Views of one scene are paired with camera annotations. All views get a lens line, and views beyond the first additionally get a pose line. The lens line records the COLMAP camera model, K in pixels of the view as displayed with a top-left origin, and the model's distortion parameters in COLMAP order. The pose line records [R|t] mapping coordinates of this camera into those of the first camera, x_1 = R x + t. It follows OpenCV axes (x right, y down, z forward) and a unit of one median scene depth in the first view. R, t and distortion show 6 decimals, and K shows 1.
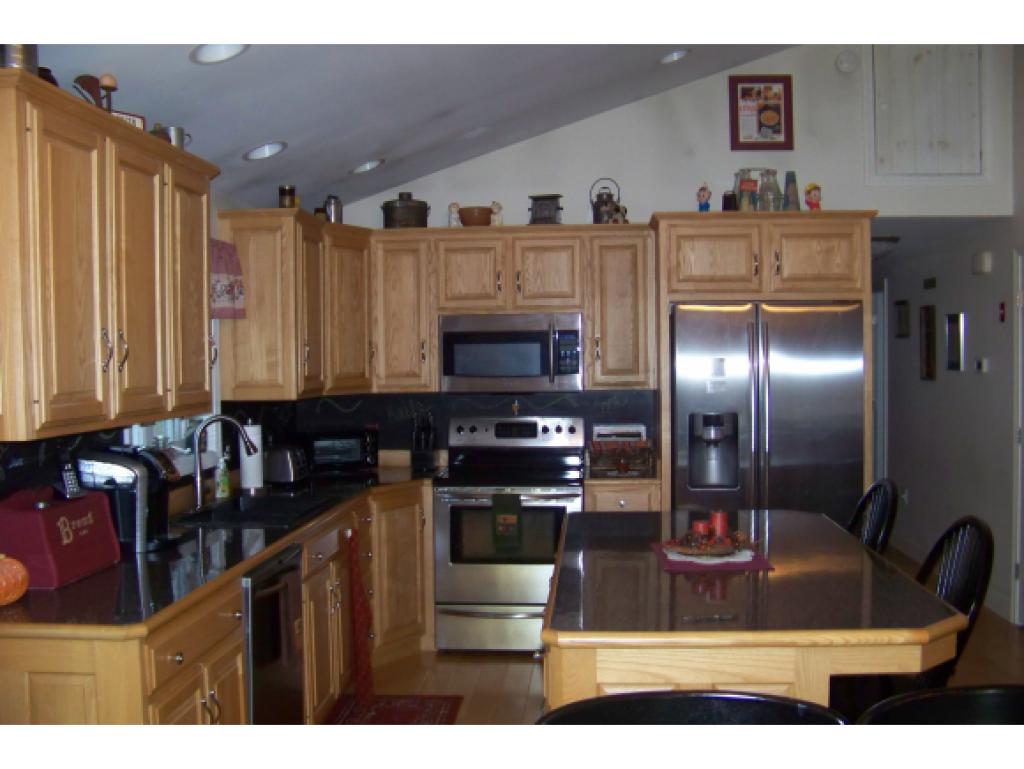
lens RADIAL K [[1098.0, 0, 517.9], [0, 1098.0, 400.2], [0, 0, 1]] dist [-0.255916, 0.363922]
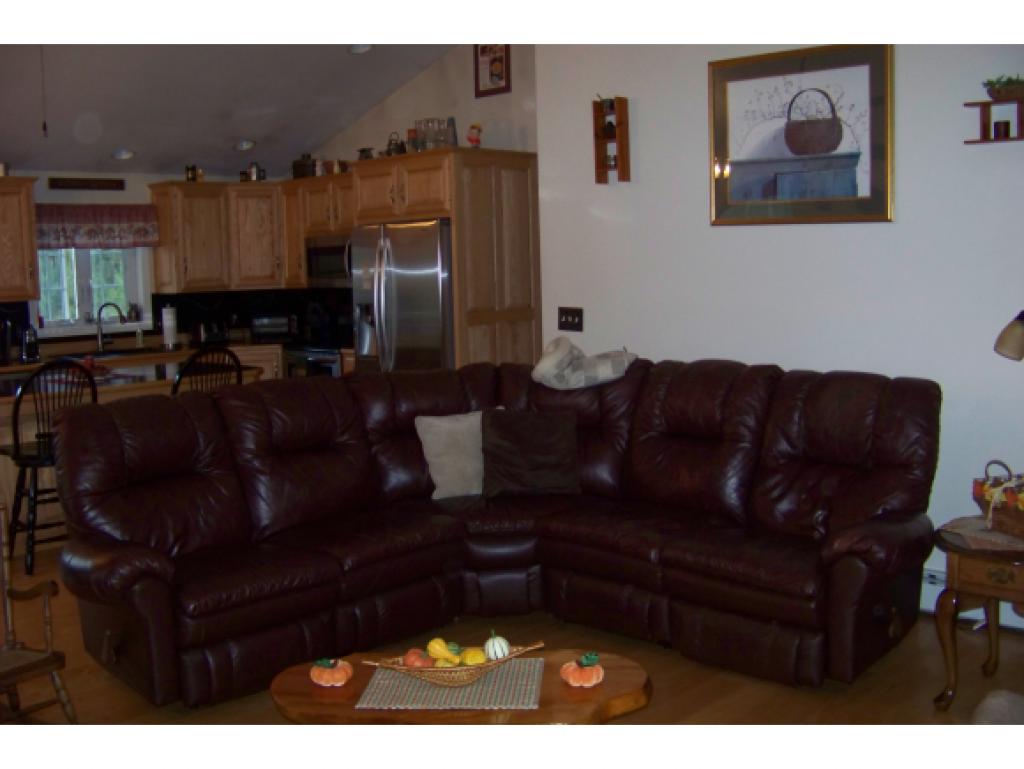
lens RADIAL K [[1098.0, 0, 517.9], [0, 1098.0, 400.2], [0, 0, 1]] dist [-0.255916, 0.363922]
pose [[0.755422, 0.075524, -0.650871, 1.155888], [-0.010919, 0.994648, 0.102742, -0.010671], [0.655147, -0.070507, 0.752204, 0.058105]]
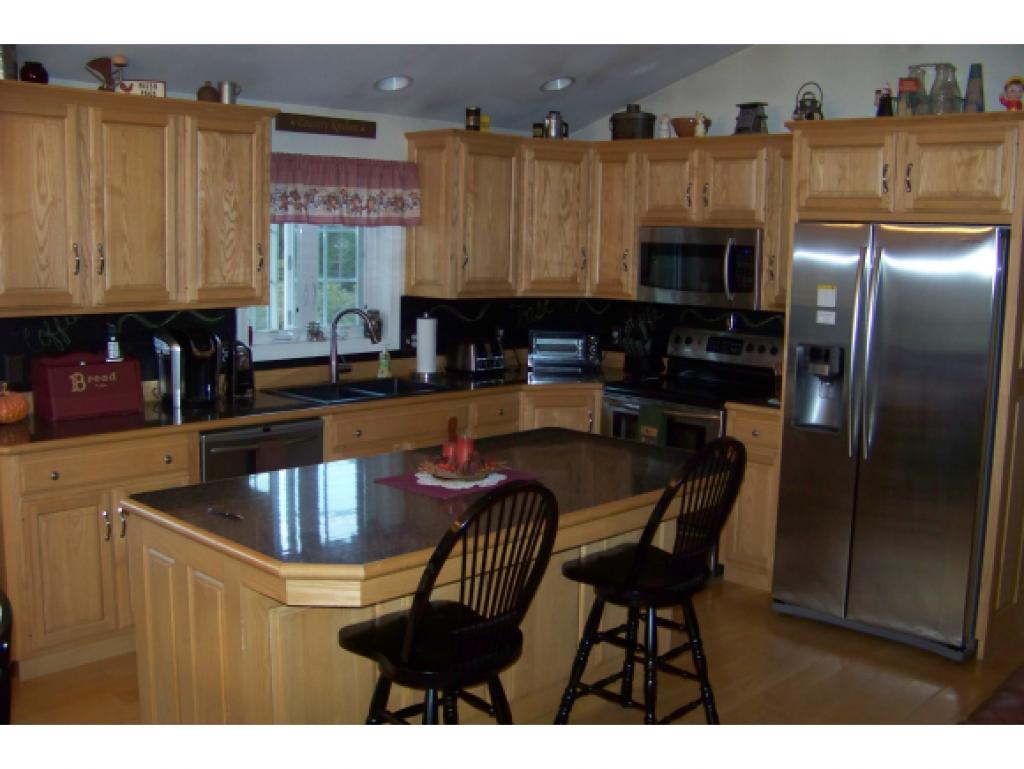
lens RADIAL K [[1098.0, 0, 517.9], [0, 1098.0, 400.2], [0, 0, 1]] dist [-0.255916, 0.363922]
pose [[0.764768, 0.124725, -0.632118, 0.512113], [-0.058760, 0.990497, 0.124347, -0.036865], [0.641620, -0.057954, 0.764830, 0.145538]]
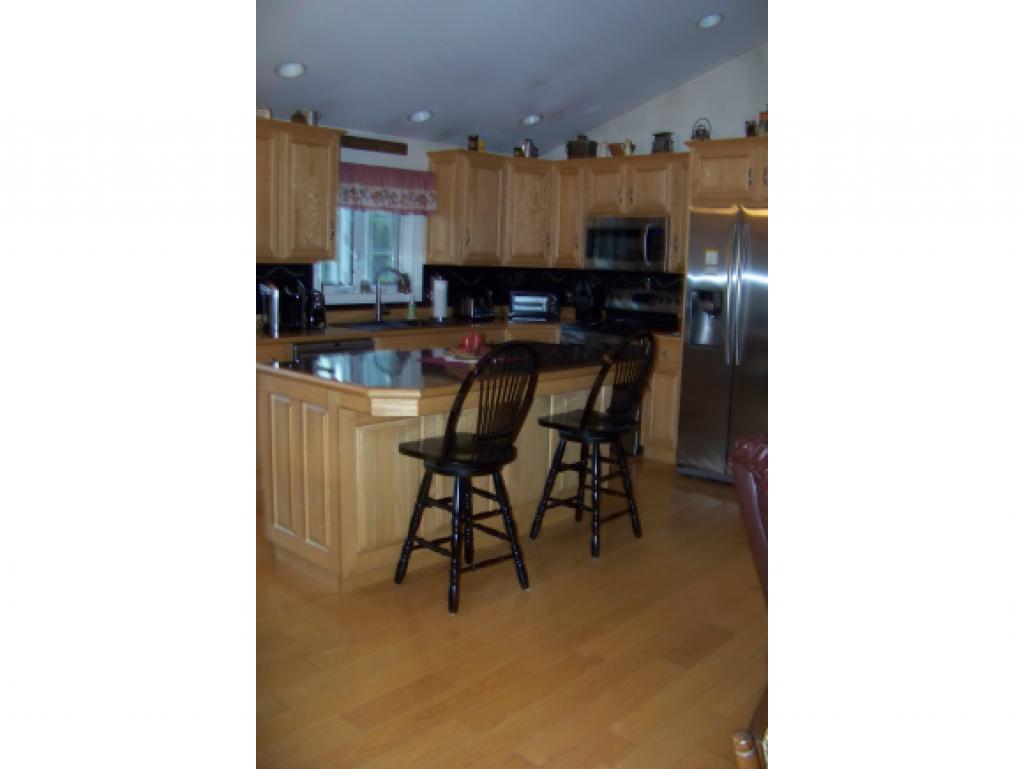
lens RADIAL K [[827.5, 0, 512.1], [0, 827.5, 400.3], [0, 0, 1]] dist [-0.170777, 0.001700]
pose [[0.780946, 0.138304, -0.609094, 0.576521], [-0.063749, 0.987733, 0.142545, 0.016258], [0.621337, -0.072491, 0.780183, 0.046589]]
